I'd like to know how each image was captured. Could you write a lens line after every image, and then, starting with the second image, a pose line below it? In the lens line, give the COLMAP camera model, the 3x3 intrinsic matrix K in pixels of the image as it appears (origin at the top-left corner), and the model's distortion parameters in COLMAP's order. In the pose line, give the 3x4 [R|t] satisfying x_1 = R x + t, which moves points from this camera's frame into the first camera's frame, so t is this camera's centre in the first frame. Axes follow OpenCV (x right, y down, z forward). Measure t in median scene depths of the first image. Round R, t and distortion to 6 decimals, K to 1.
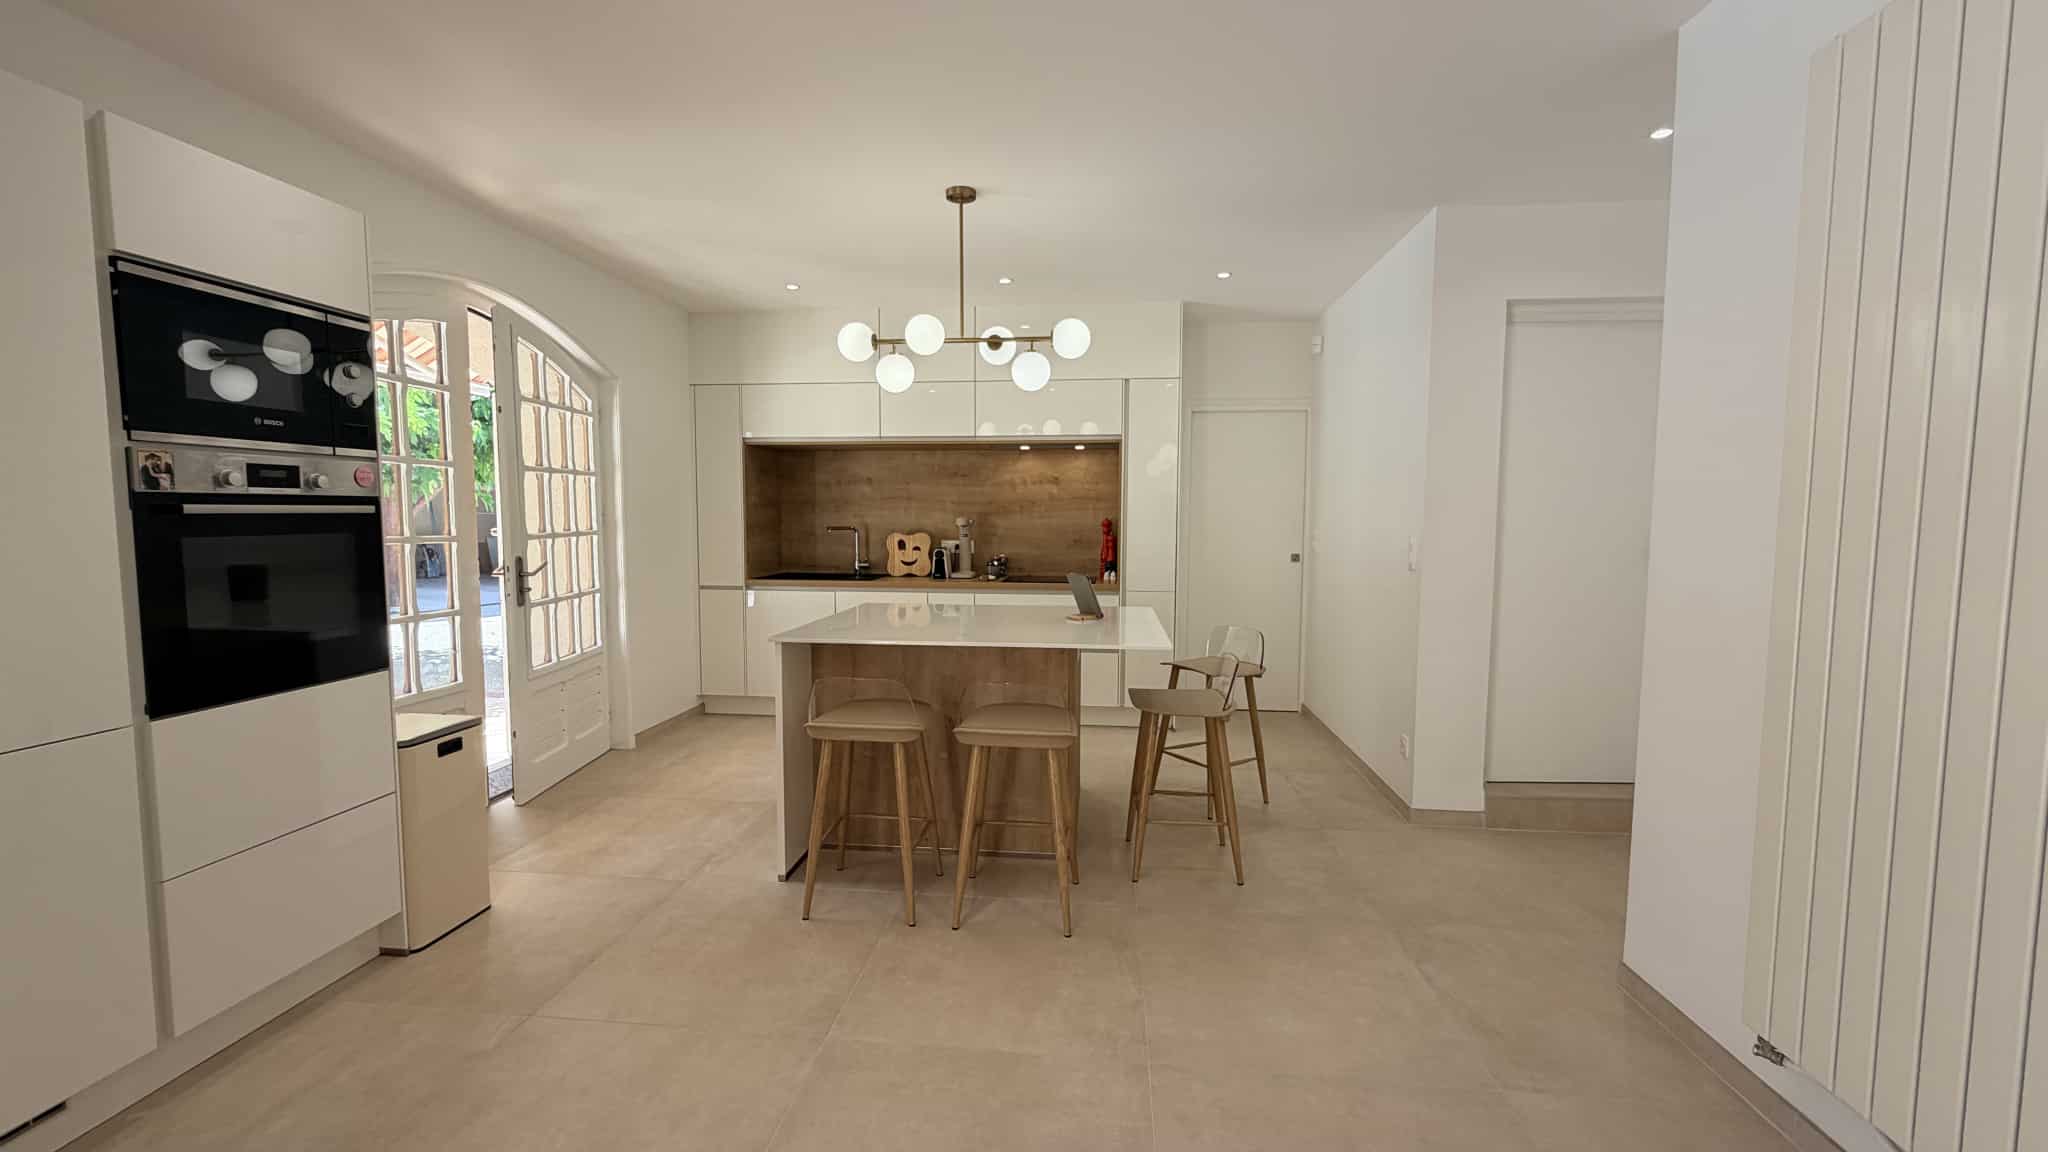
lens RADIAL K [[819.6, 0, 1016.1], [0, 819.6, 574.0], [0, 0, 1]] dist [-0.001023, 0.000530]
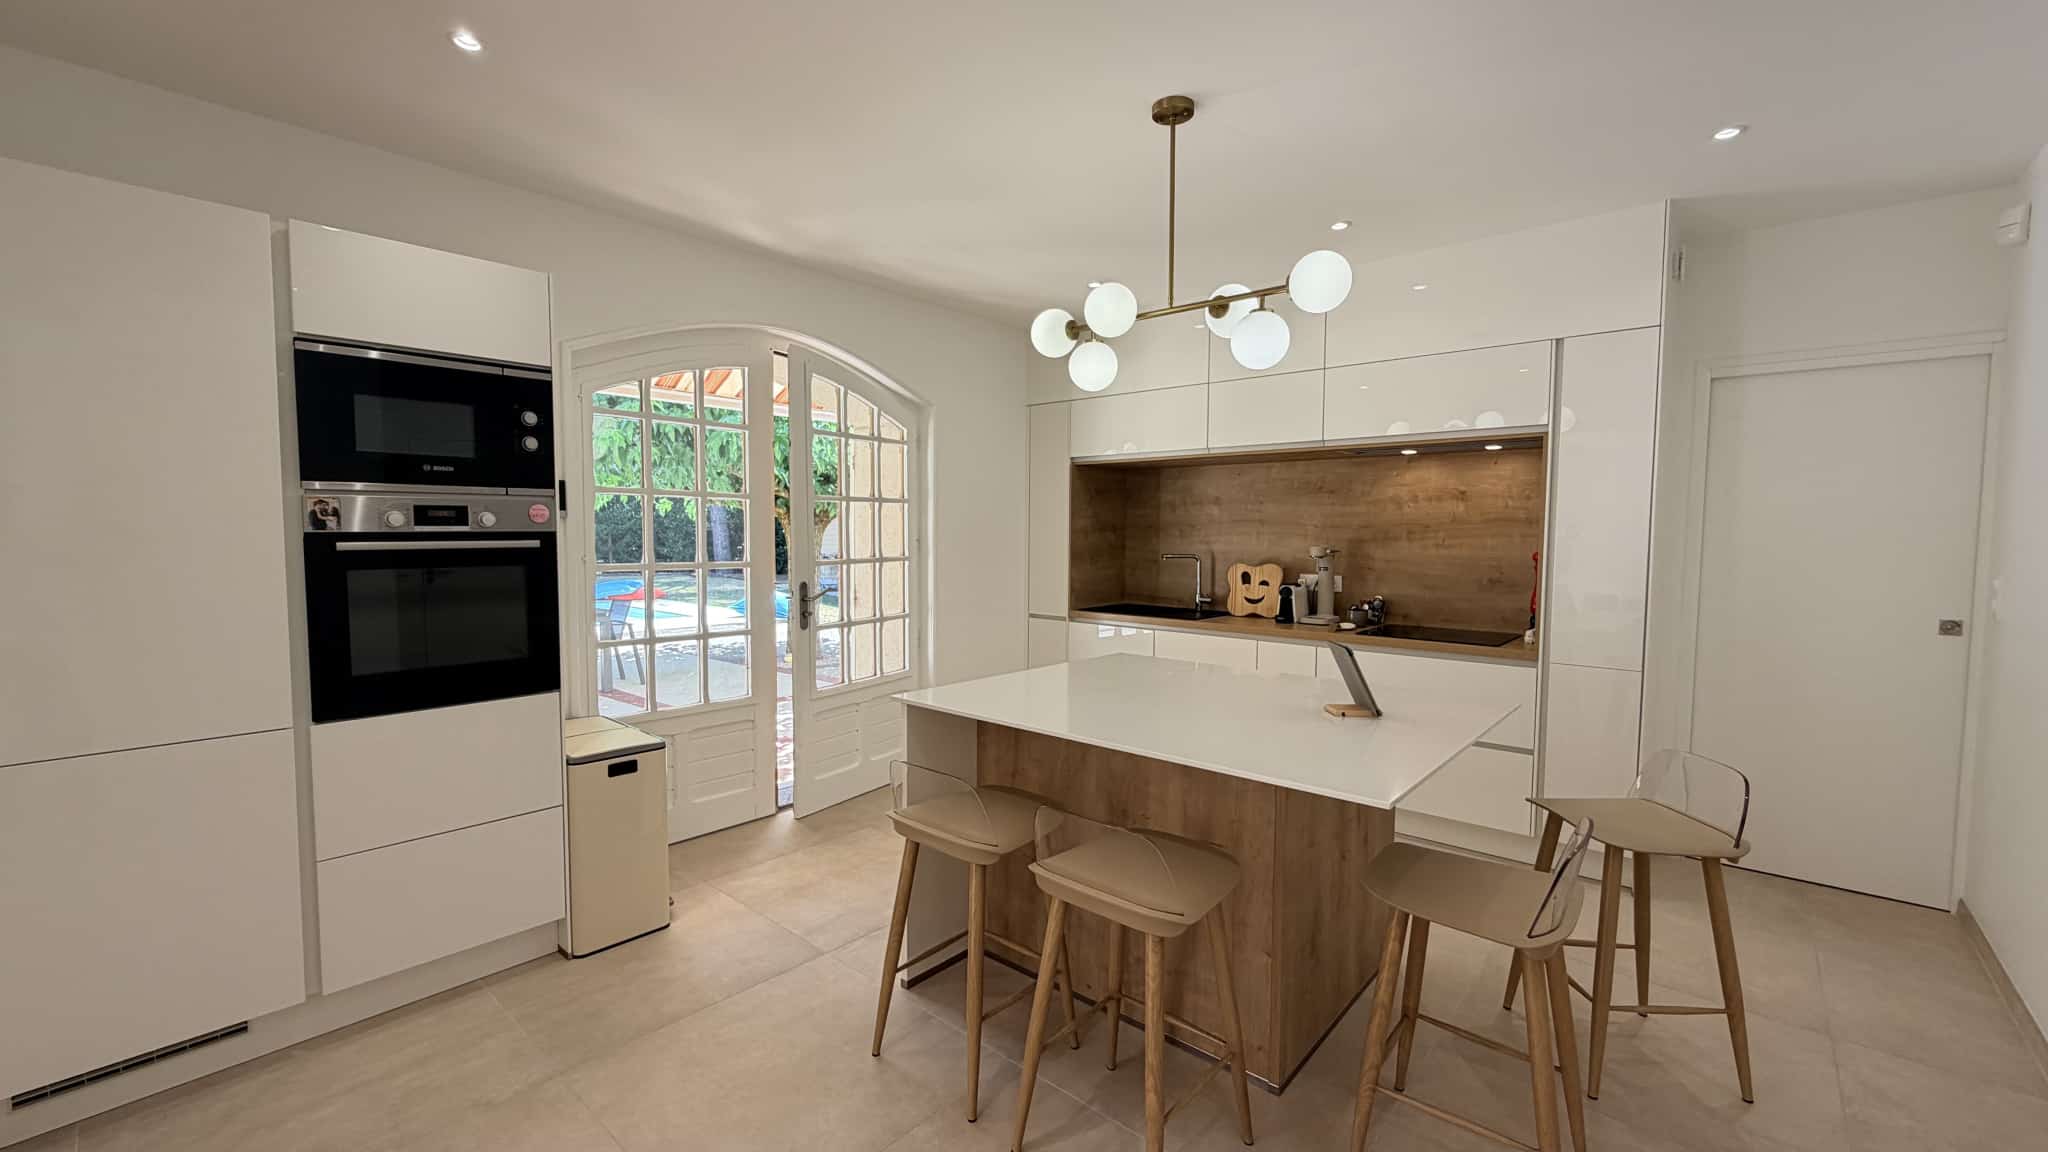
lens RADIAL K [[819.6, 0, 1015.4], [0, 819.6, 573.8], [0, 0, 1]] dist [-0.001023, 0.000530]
pose [[0.815892, 0.031883, -0.577324, 0.180038], [-0.043791, 0.999018, -0.006716, -0.029990], [0.576543, 0.030761, 0.816487, 0.242704]]
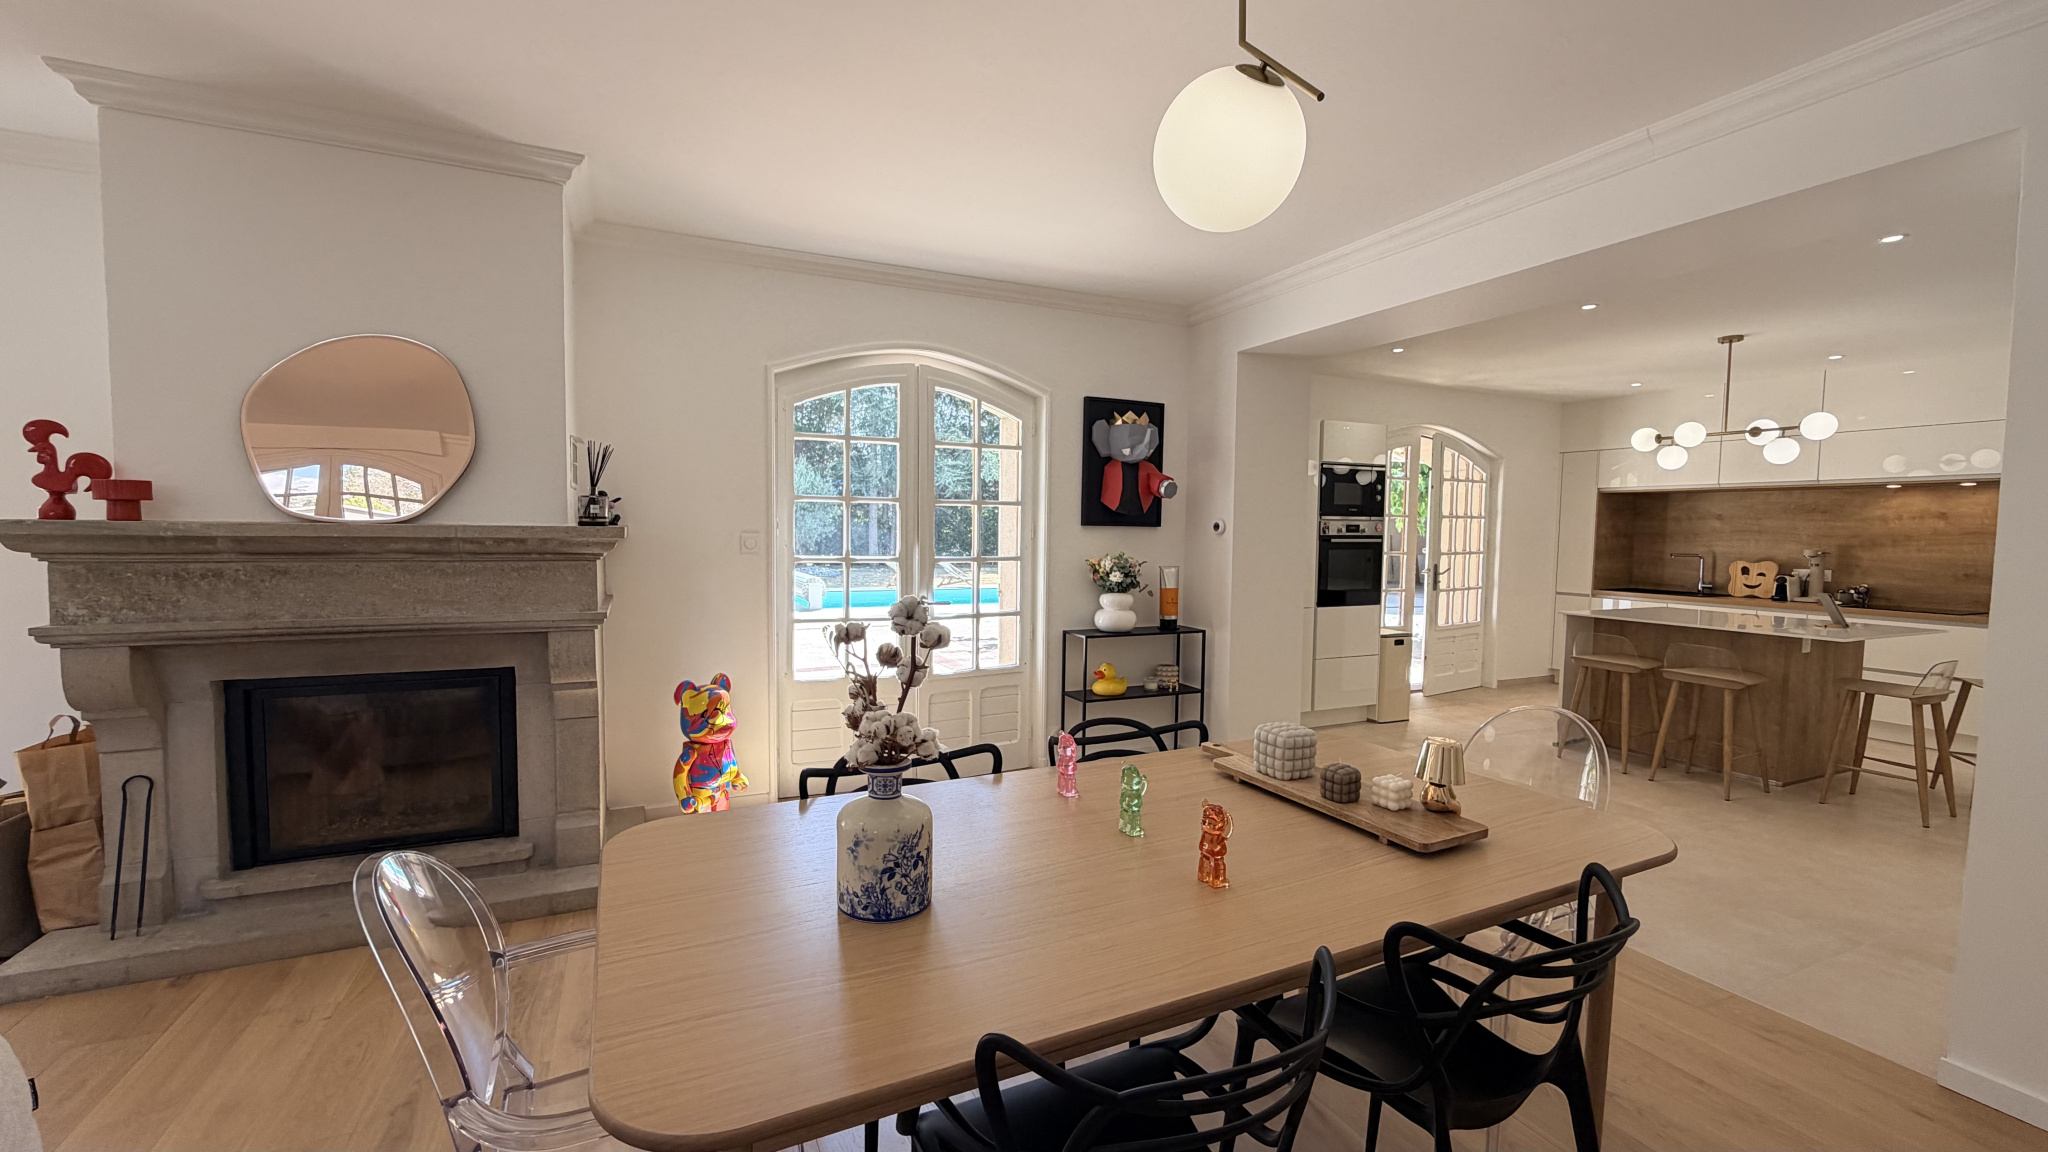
lens RADIAL K [[819.6, 0, 1012.6], [0, 819.6, 575.0], [0, 0, 1]] dist [-0.001023, 0.000530]
pose [[0.513825, 0.052888, -0.856263, 0.413781], [-0.073081, 0.997168, 0.017737, 0.033991], [0.854776, 0.053462, 0.516235, -0.654761]]
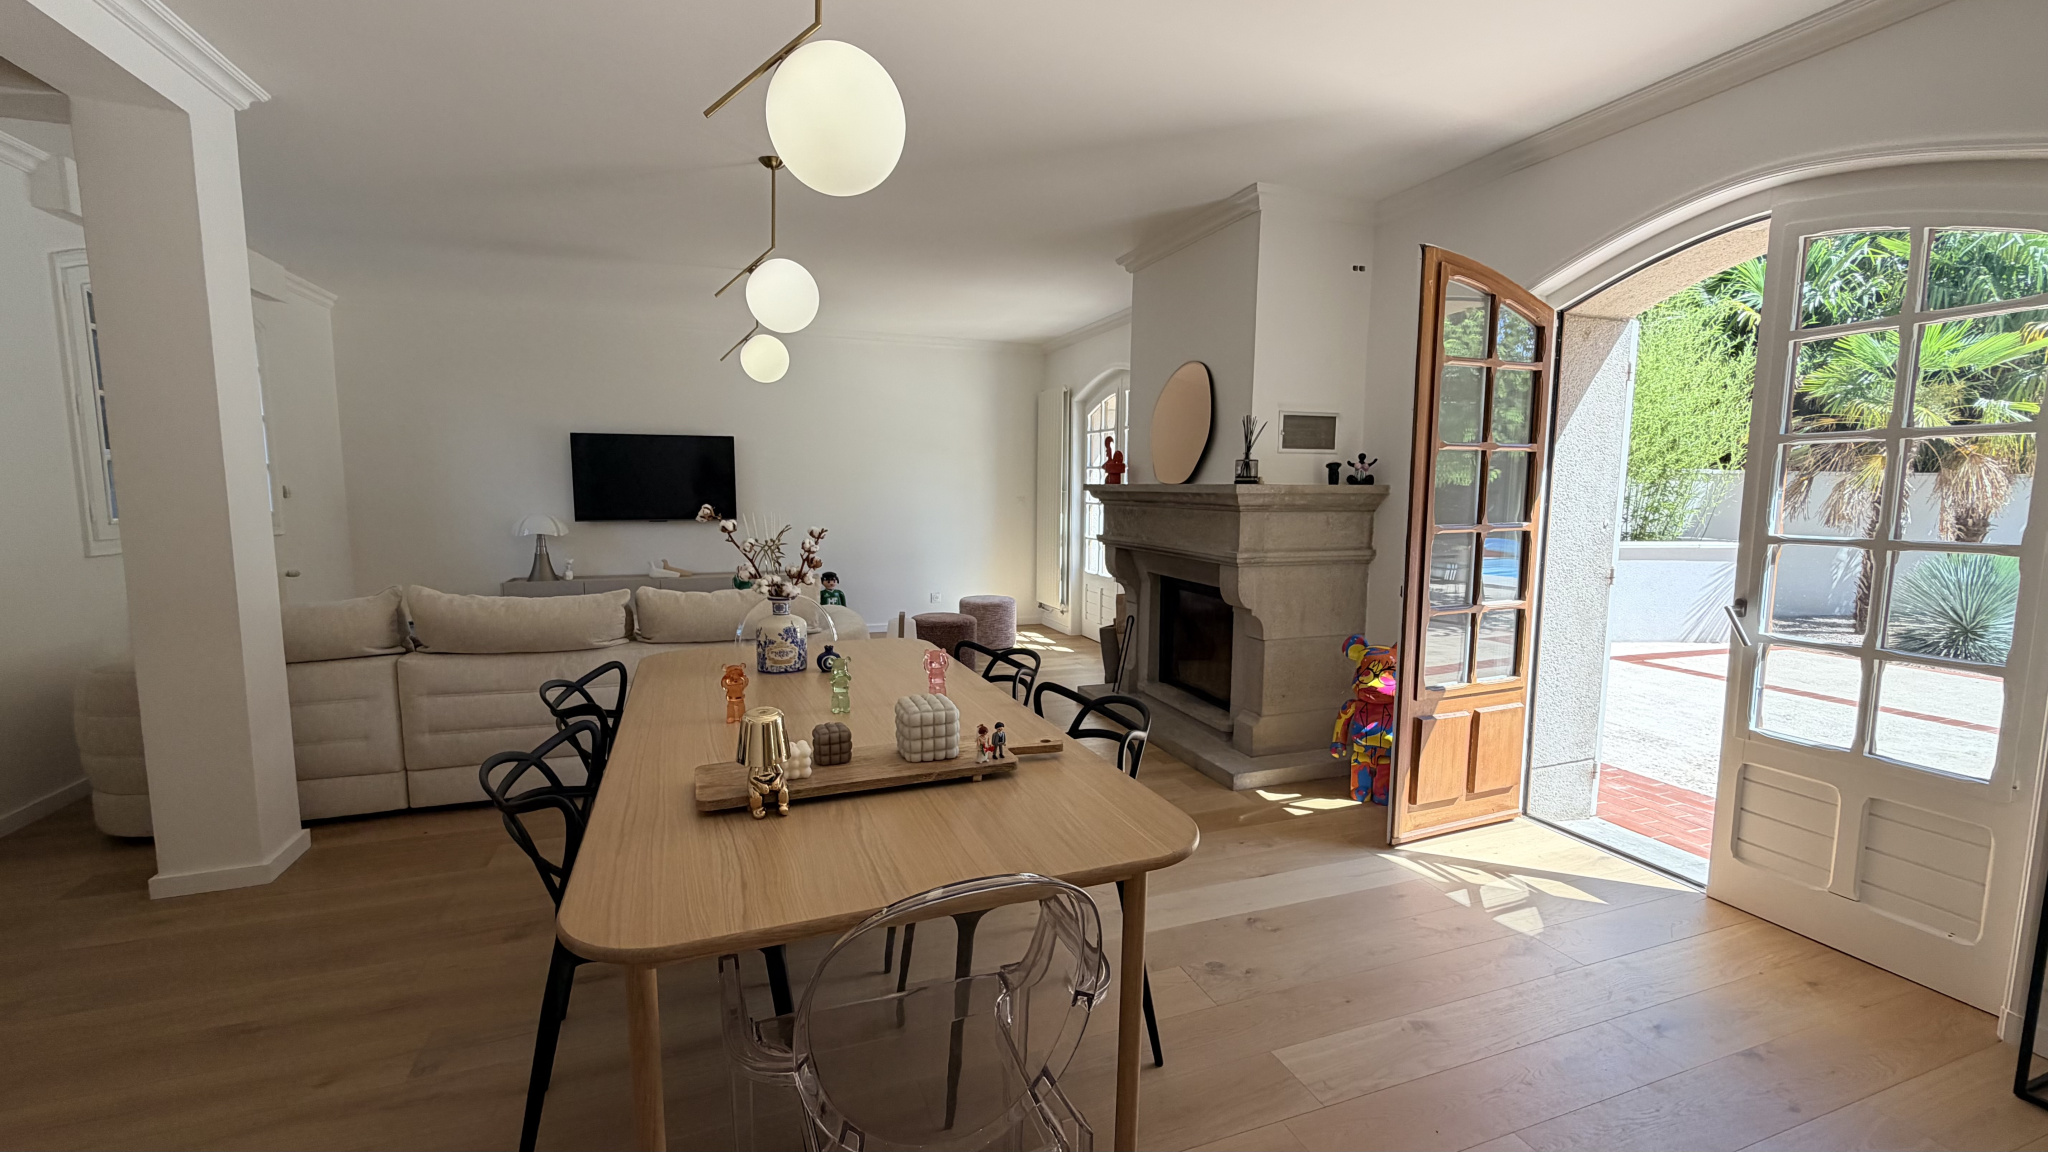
lens RADIAL K [[819.6, 0, 1035.5], [0, 819.6, 574.3], [0, 0, 1]] dist [-0.001023, 0.000530]
pose [[-0.887310, 0.040579, -0.459385, 0.242430], [-0.042862, 0.984553, 0.169758, -0.010714], [0.459177, 0.170318, -0.871865, 0.033754]]
